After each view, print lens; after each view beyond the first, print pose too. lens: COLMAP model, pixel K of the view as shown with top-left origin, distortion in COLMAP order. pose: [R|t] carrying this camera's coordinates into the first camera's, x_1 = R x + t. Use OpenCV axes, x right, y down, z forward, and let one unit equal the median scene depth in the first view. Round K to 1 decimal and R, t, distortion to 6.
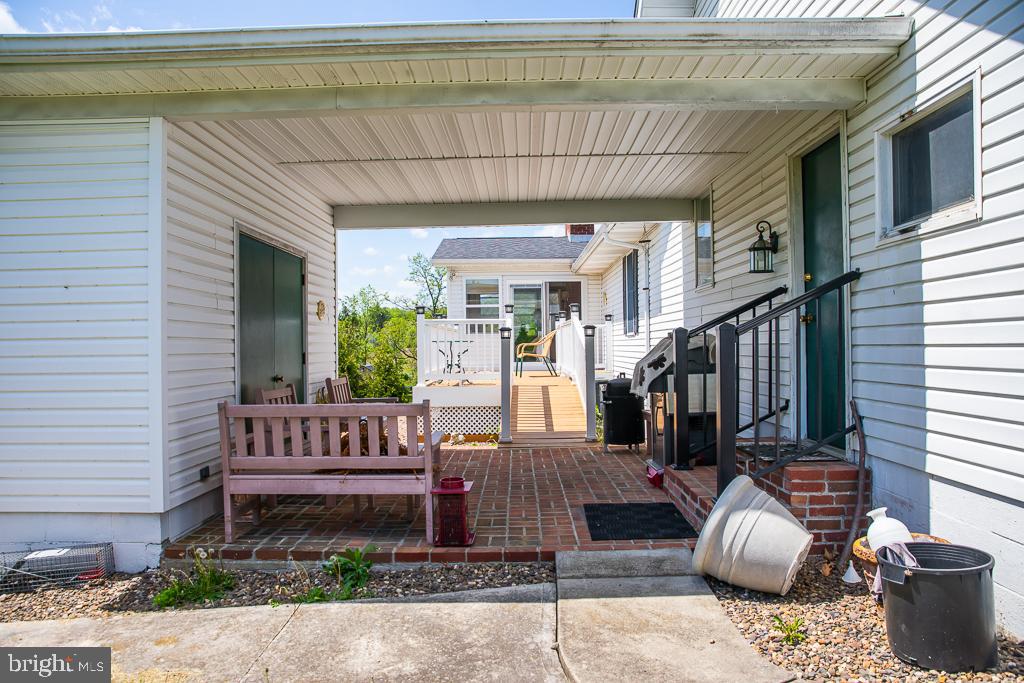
lens RADIAL K [[695.0, 0, 511.0], [0, 695.0, 341.8], [0, 0, 1]] dist [-0.106235, 0.083270]
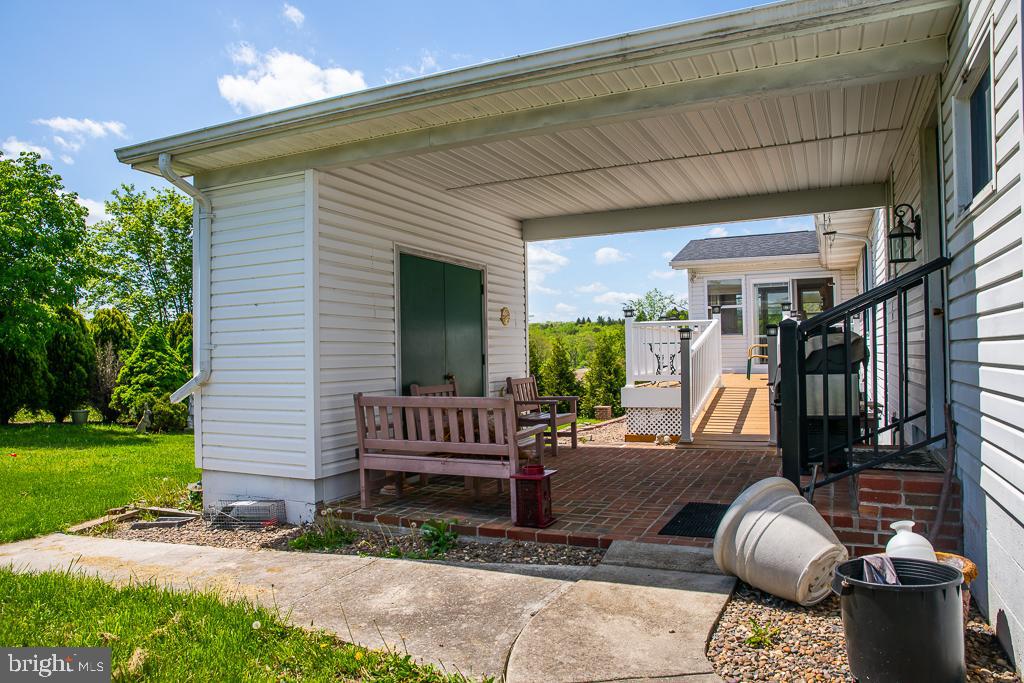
lens RADIAL K [[695.0, 0, 511.0], [0, 695.0, 341.8], [0, 0, 1]] dist [-0.106235, 0.083270]
pose [[0.912475, -0.012311, -0.408947, 0.355365], [0.010310, 0.999922, -0.007097, 0.006795], [0.409002, 0.002259, 0.912530, -0.027046]]
